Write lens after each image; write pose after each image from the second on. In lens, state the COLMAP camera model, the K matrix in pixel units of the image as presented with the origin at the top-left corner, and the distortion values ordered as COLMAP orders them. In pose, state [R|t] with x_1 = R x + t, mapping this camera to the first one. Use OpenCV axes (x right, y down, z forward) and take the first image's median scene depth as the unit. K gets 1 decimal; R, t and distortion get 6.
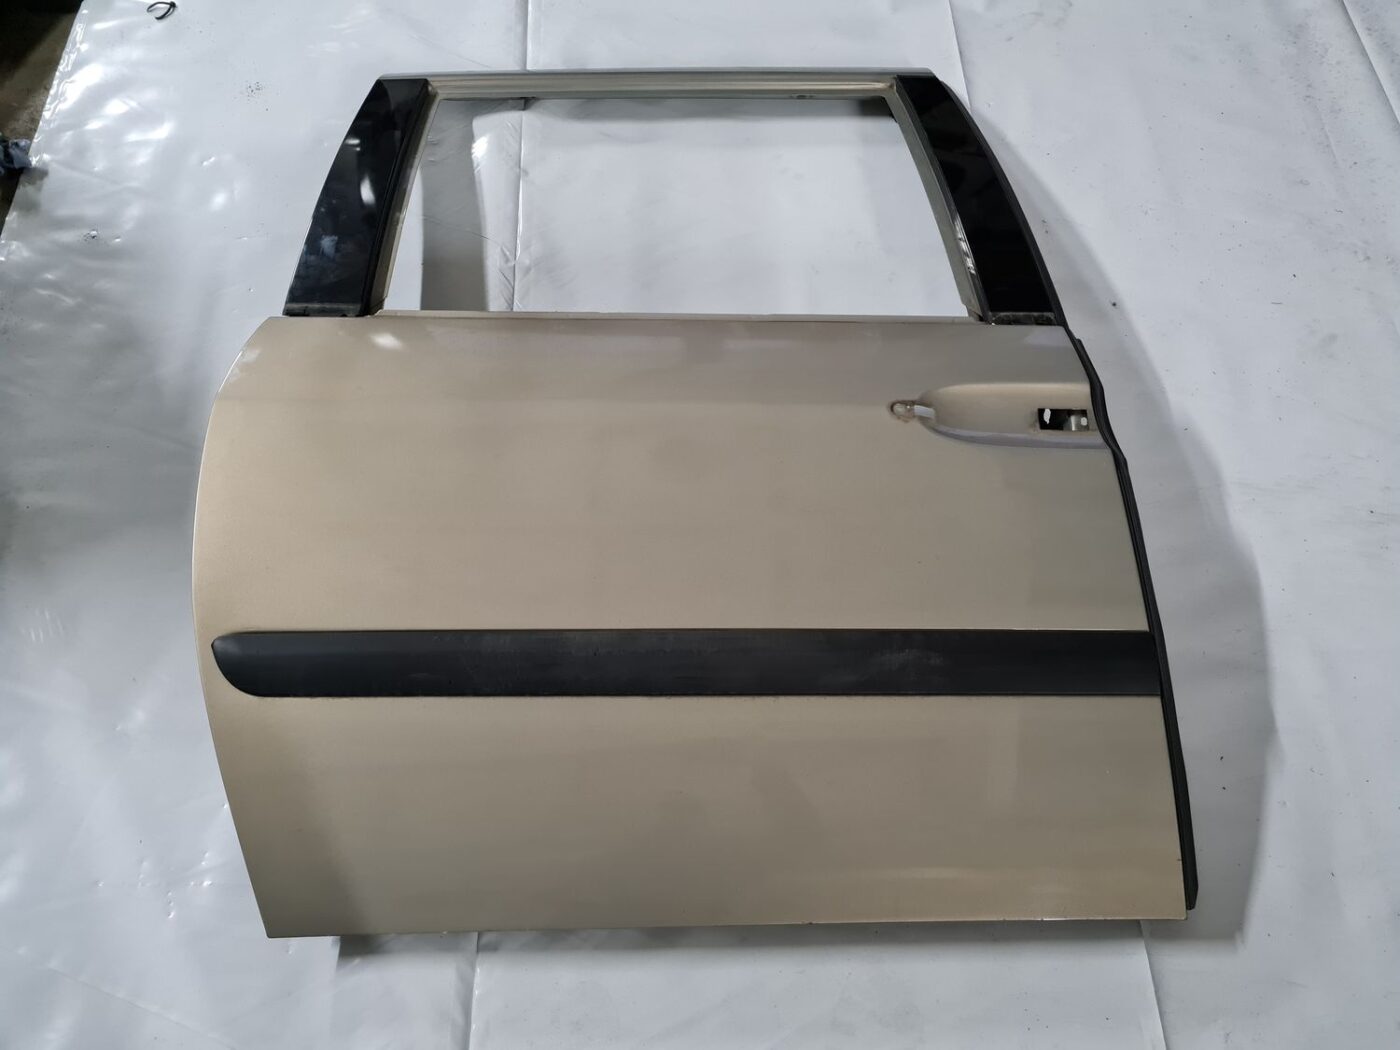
lens RADIAL K [[1063.4, 0, 698.6], [0, 1063.4, 524.7], [0, 0, 1]] dist [0.009325, 0.004084]
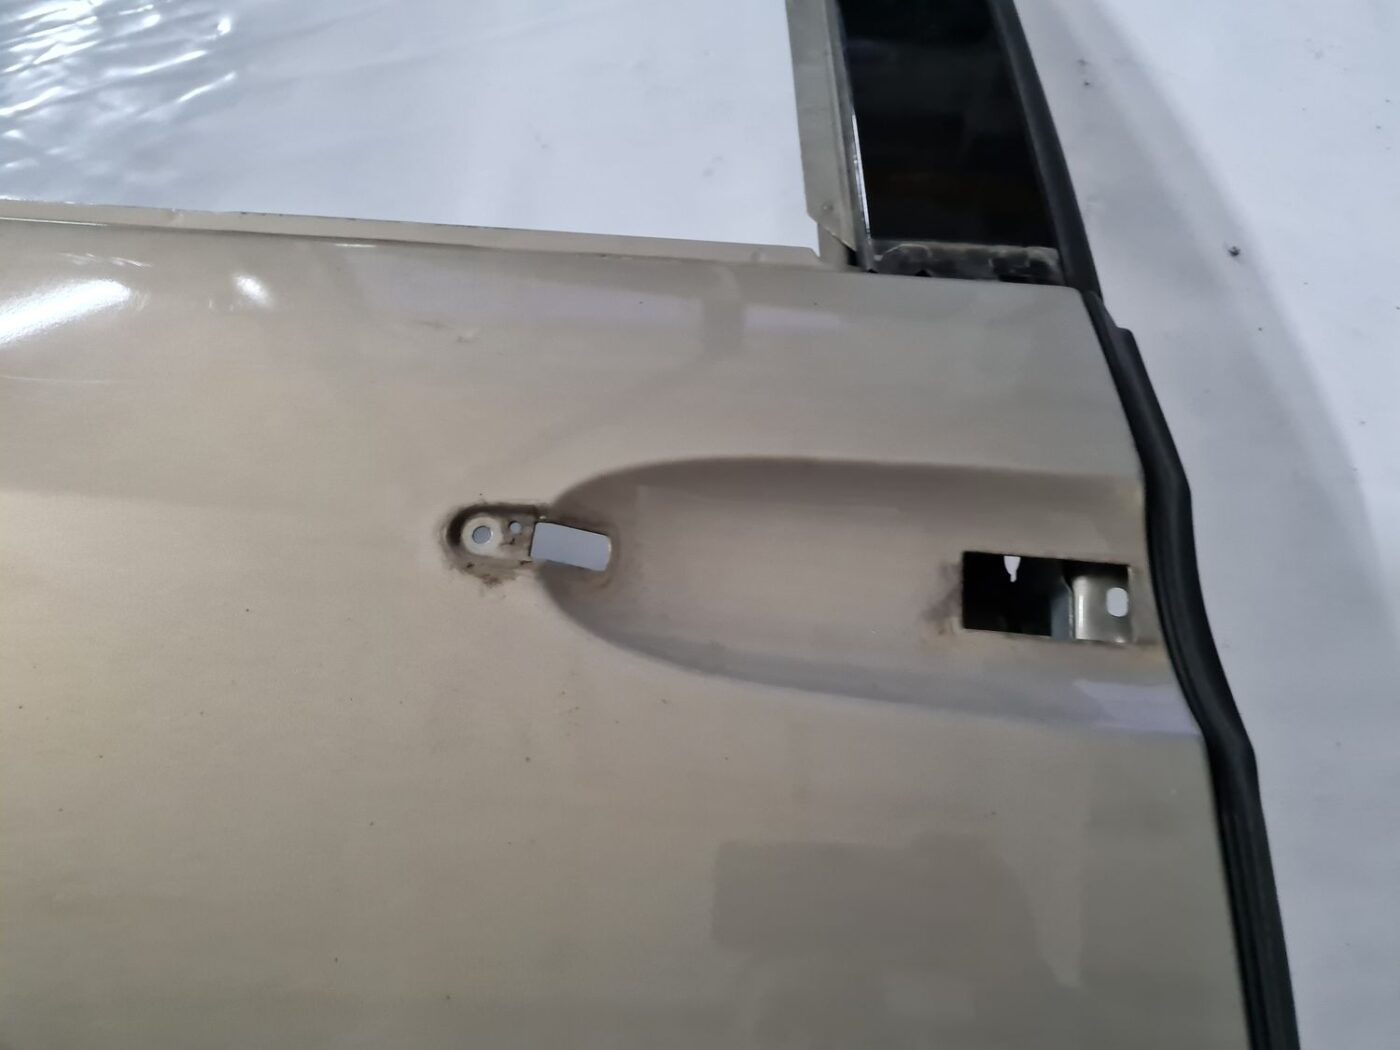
lens RADIAL K [[1063.4, 0, 701.0], [0, 1063.4, 523.9], [0, 0, 1]] dist [0.009325, 0.004084]
pose [[0.996131, 0.062176, -0.062107, 0.257839], [-0.060705, 0.997835, 0.025307, -0.118303], [0.063546, -0.021439, 0.997749, 0.681126]]
